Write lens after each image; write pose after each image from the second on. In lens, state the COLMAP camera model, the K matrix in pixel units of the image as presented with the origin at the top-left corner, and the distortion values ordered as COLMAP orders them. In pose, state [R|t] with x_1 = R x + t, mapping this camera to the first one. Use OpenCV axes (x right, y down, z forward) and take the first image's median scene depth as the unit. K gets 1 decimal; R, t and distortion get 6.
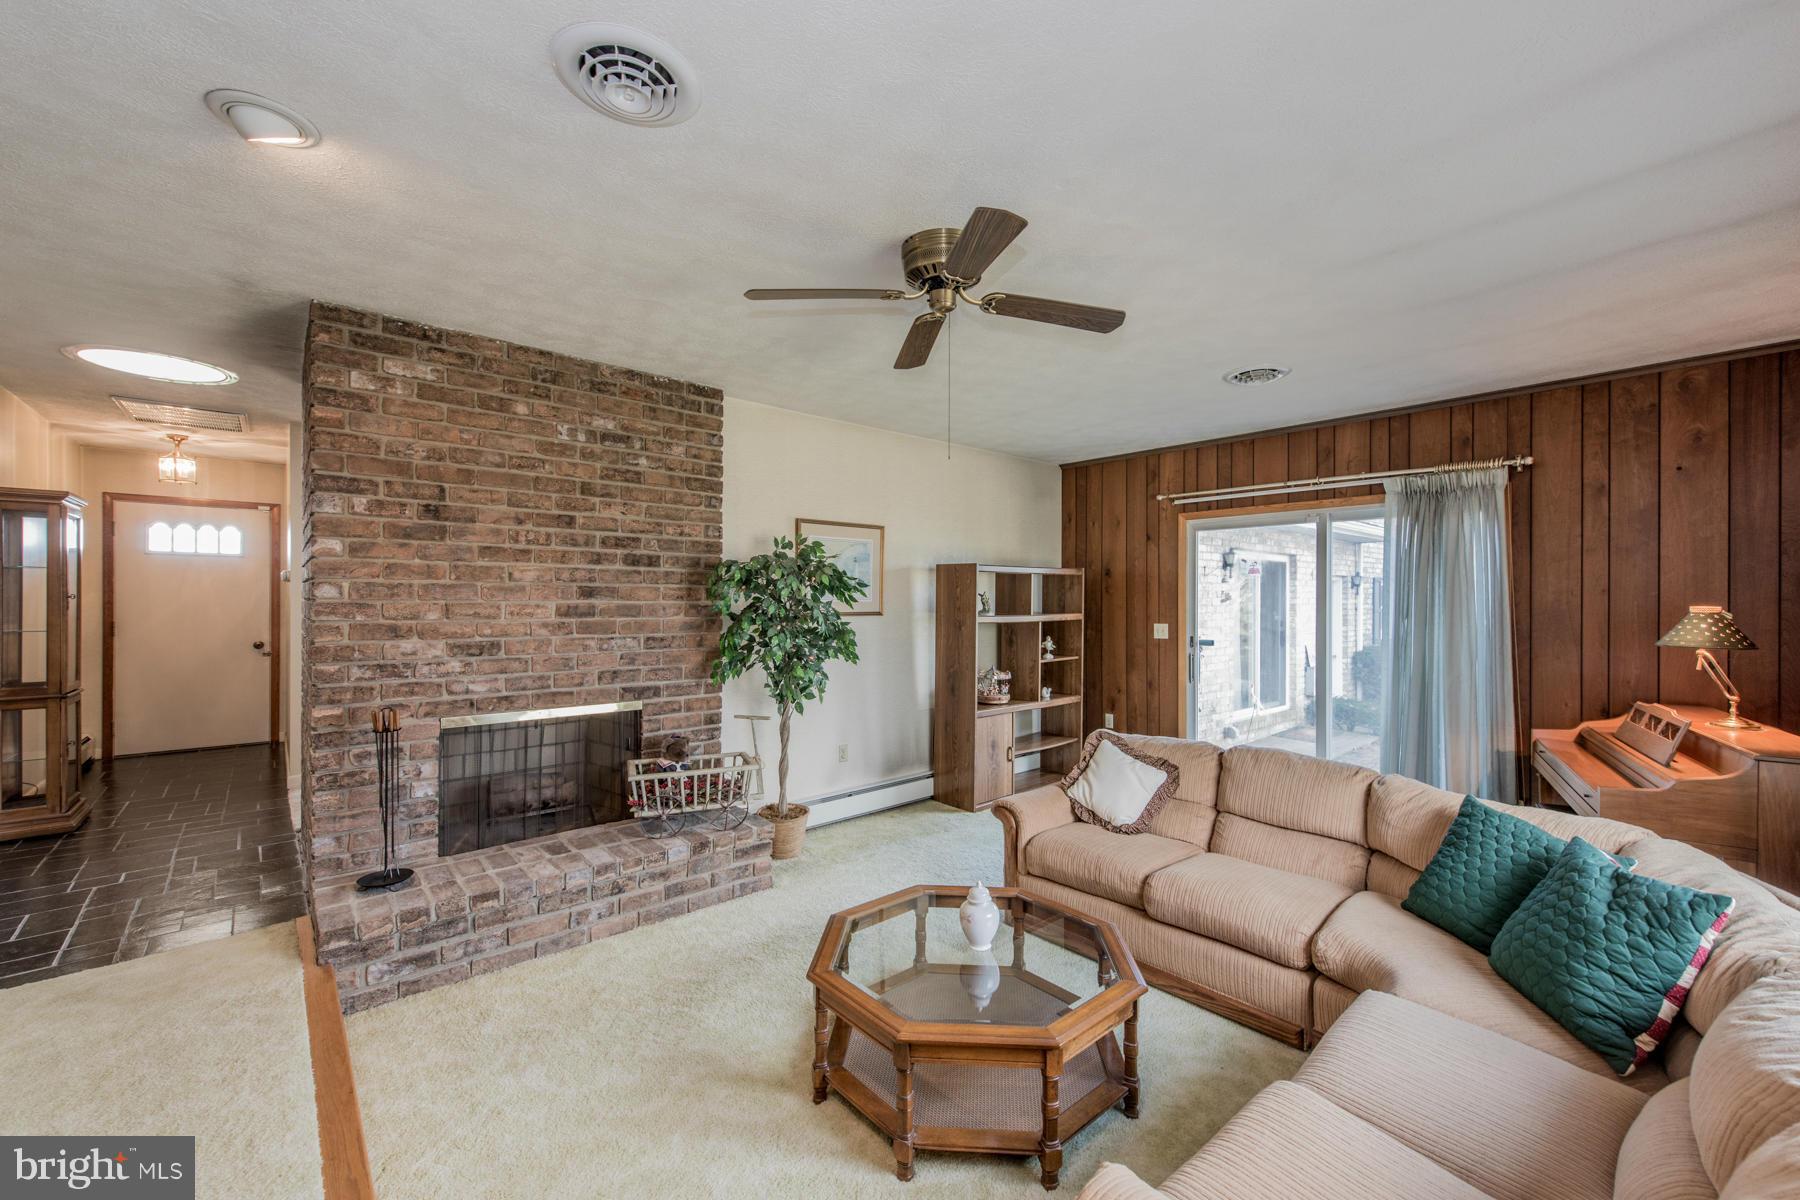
lens RADIAL K [[704.7, 0, 897.5], [0, 704.7, 604.3], [0, 0, 1]] dist [0.002620, 0.000045]
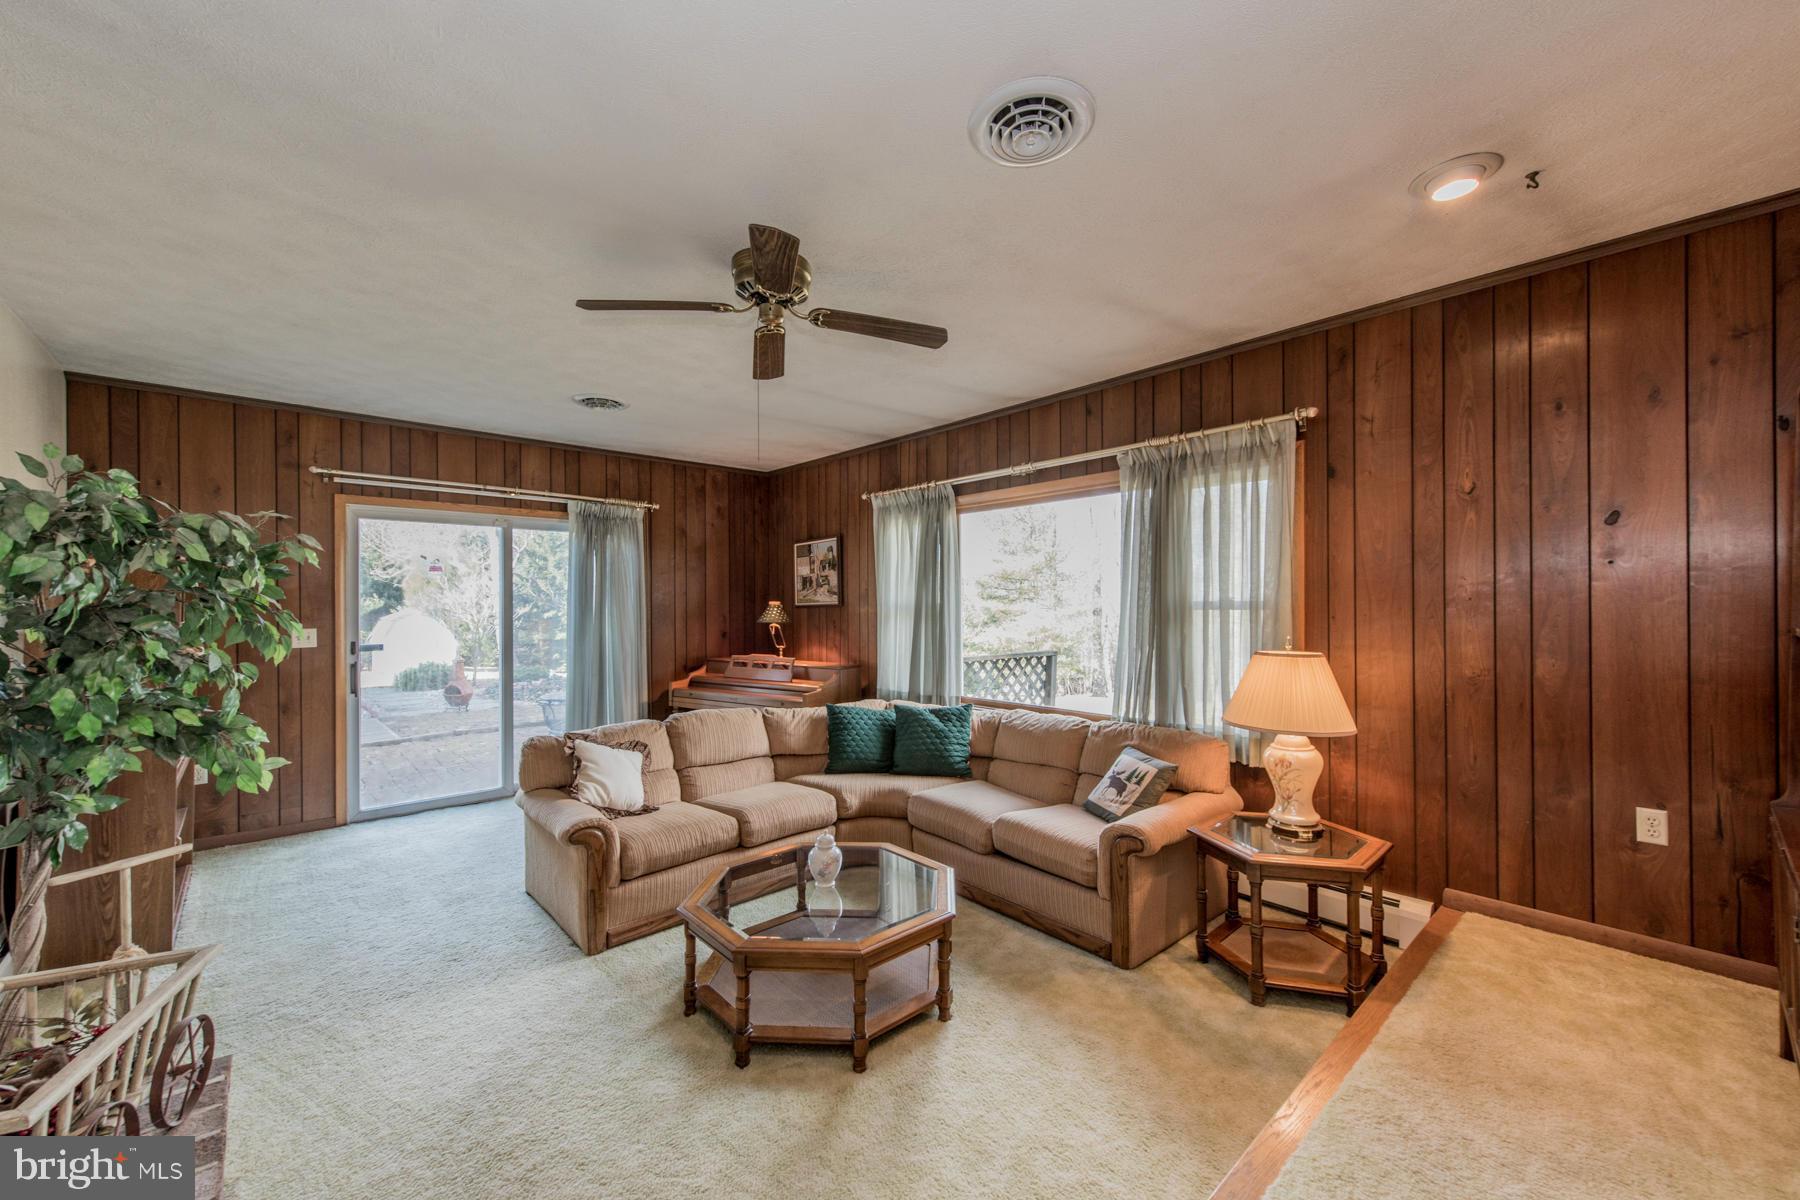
lens RADIAL K [[704.7, 0, 897.5], [0, 704.7, 604.3], [0, 0, 1]] dist [0.002620, 0.000045]
pose [[0.000816, -0.002308, 0.999997, -0.493121], [0.007327, 0.999971, 0.002302, 0.003677], [-0.999973, 0.007325, 0.000833, 0.400072]]
